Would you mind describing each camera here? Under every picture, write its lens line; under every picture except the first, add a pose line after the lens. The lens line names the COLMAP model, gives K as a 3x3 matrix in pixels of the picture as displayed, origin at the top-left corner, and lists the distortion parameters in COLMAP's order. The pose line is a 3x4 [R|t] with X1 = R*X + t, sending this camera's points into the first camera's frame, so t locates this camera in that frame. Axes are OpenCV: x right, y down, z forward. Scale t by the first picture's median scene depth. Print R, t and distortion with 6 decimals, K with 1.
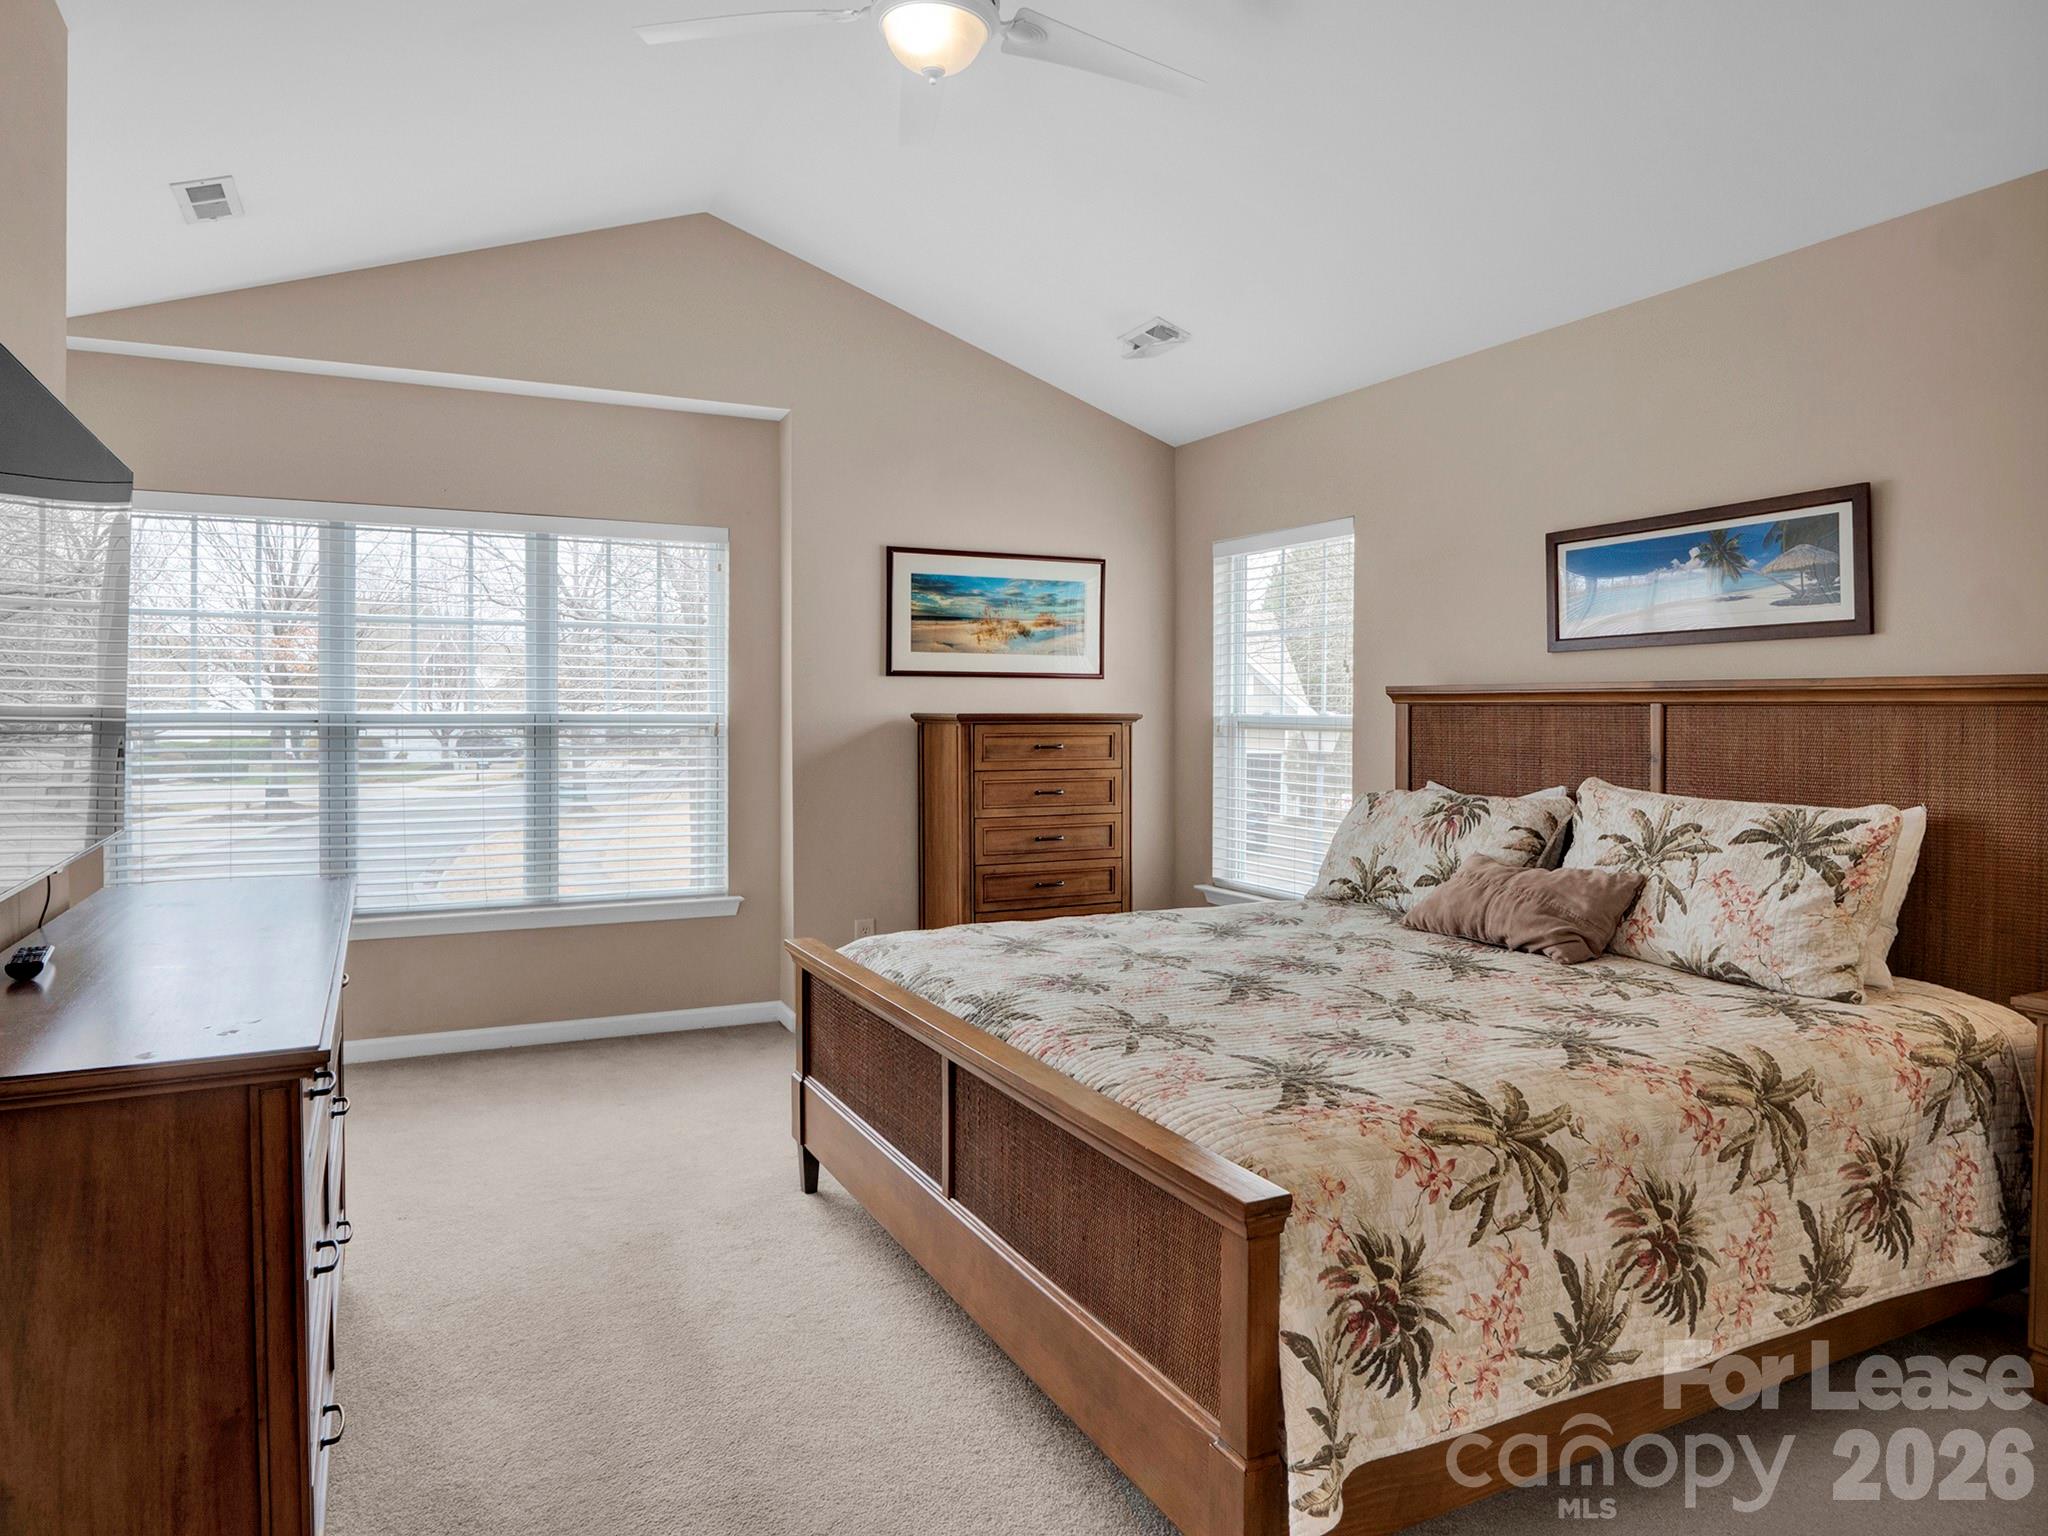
lens RADIAL K [[1291.2, 0, 1035.3], [0, 1291.2, 807.3], [0, 0, 1]] dist [-0.024776, 0.003764]
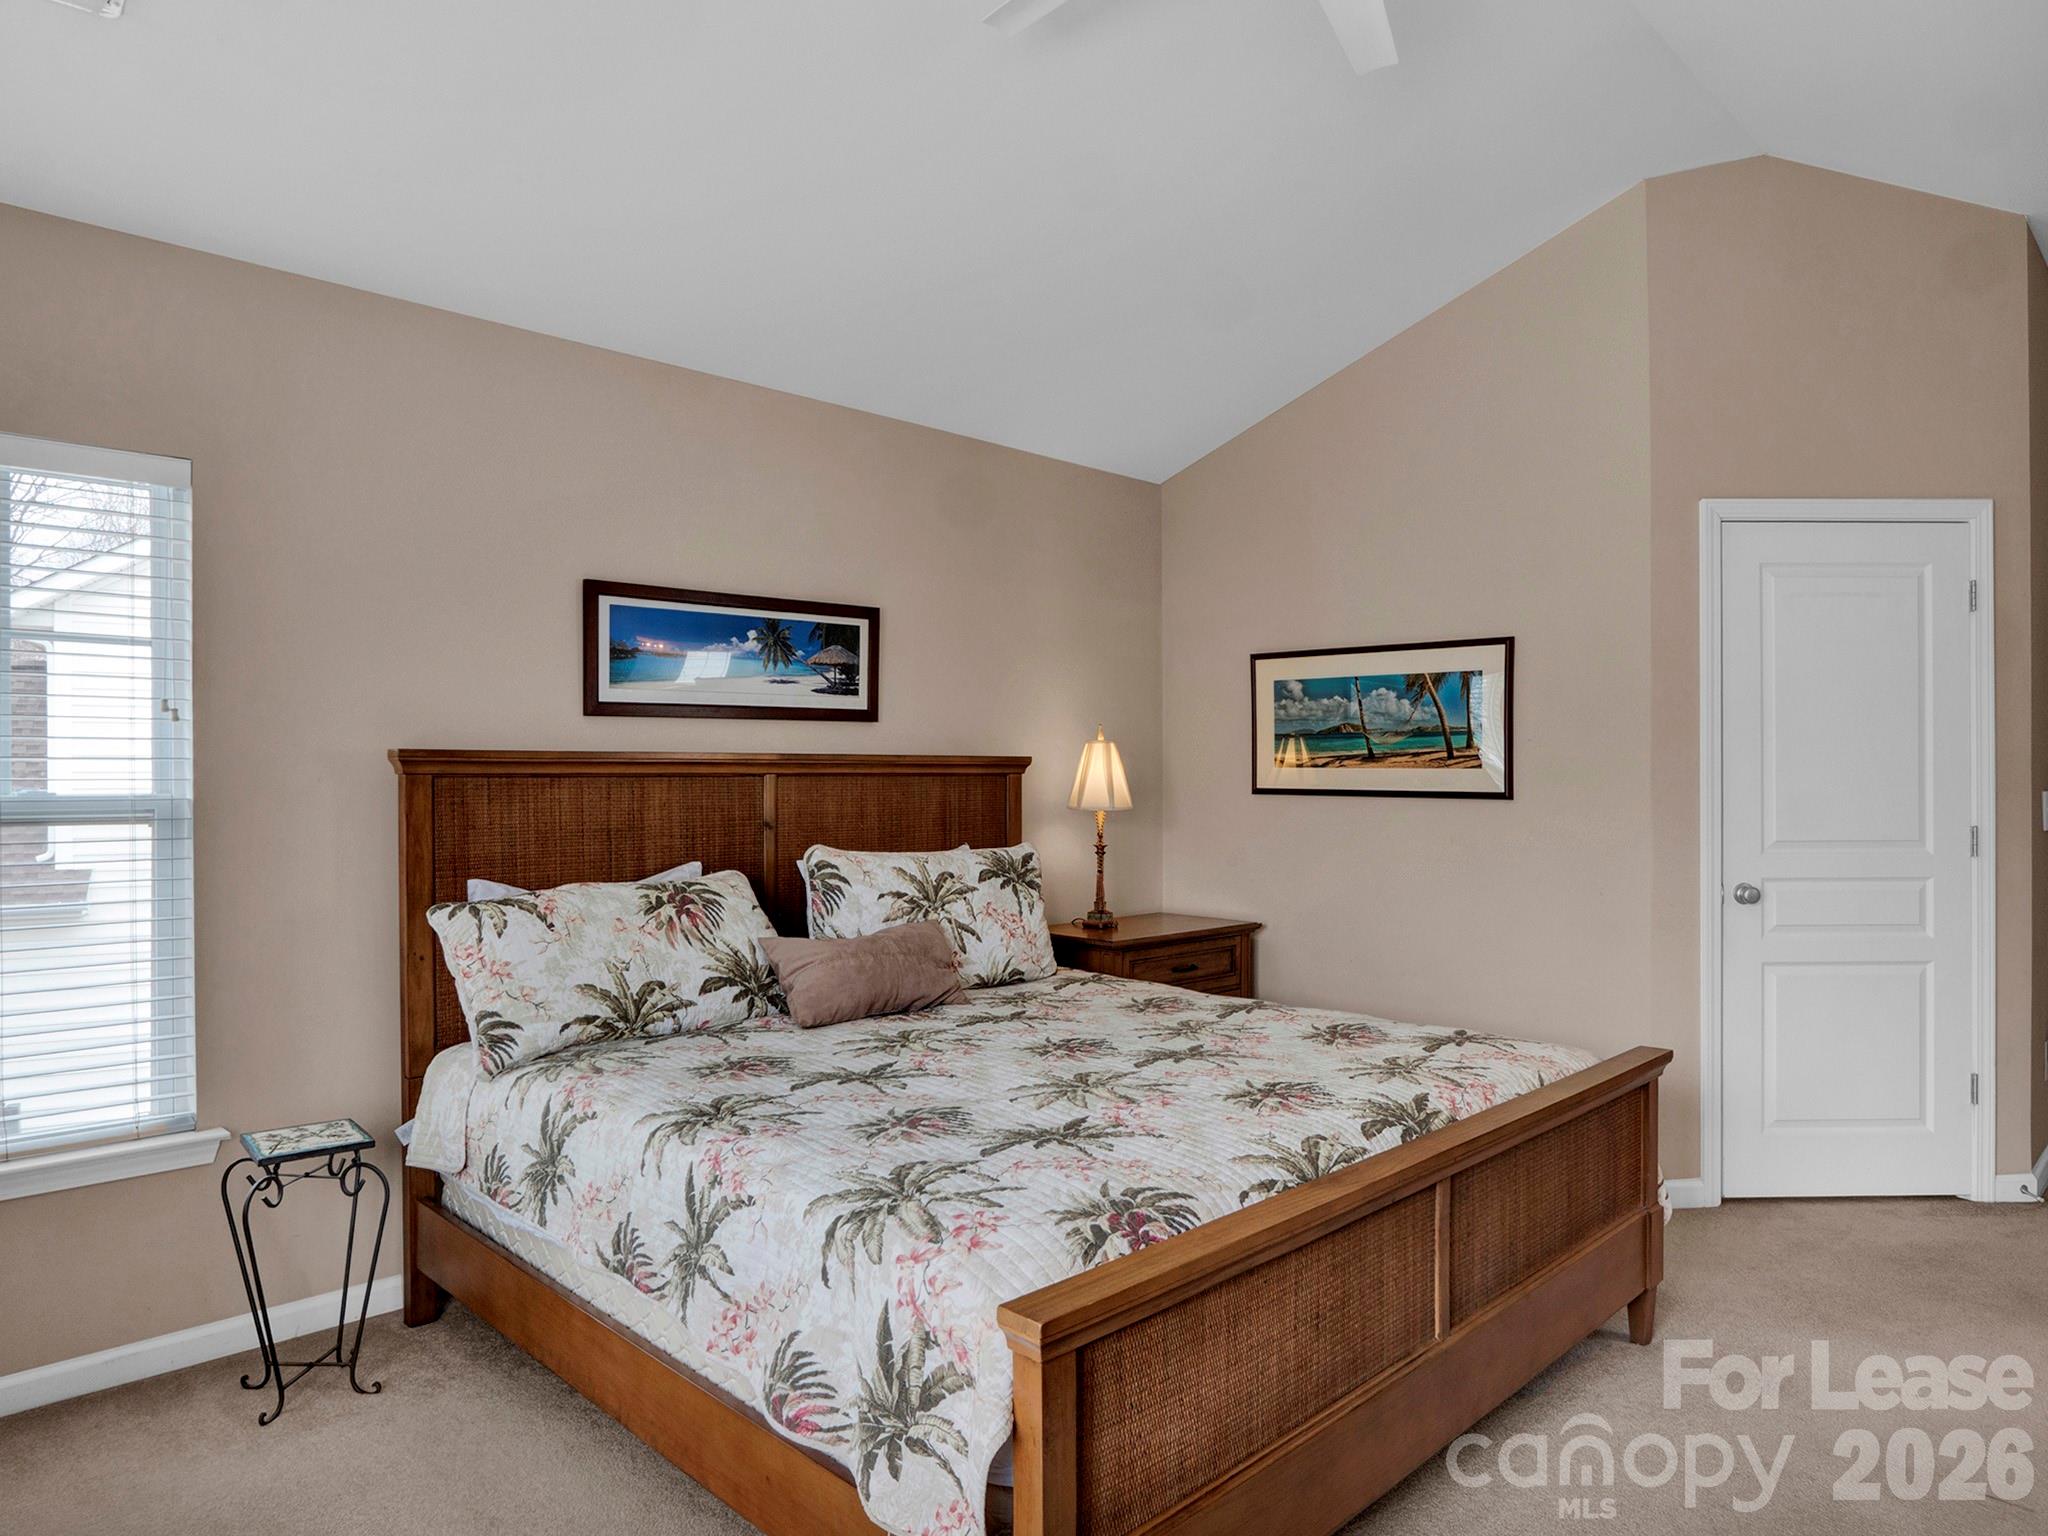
lens RADIAL K [[1291.2, 0, 1035.3], [0, 1291.2, 807.3], [0, 0, 1]] dist [-0.024776, 0.003764]
pose [[-0.308149, -0.026273, 0.950975, -0.634311], [0.072422, 0.996070, 0.050987, -0.097269], [-0.948577, 0.084583, -0.305035, 1.183145]]
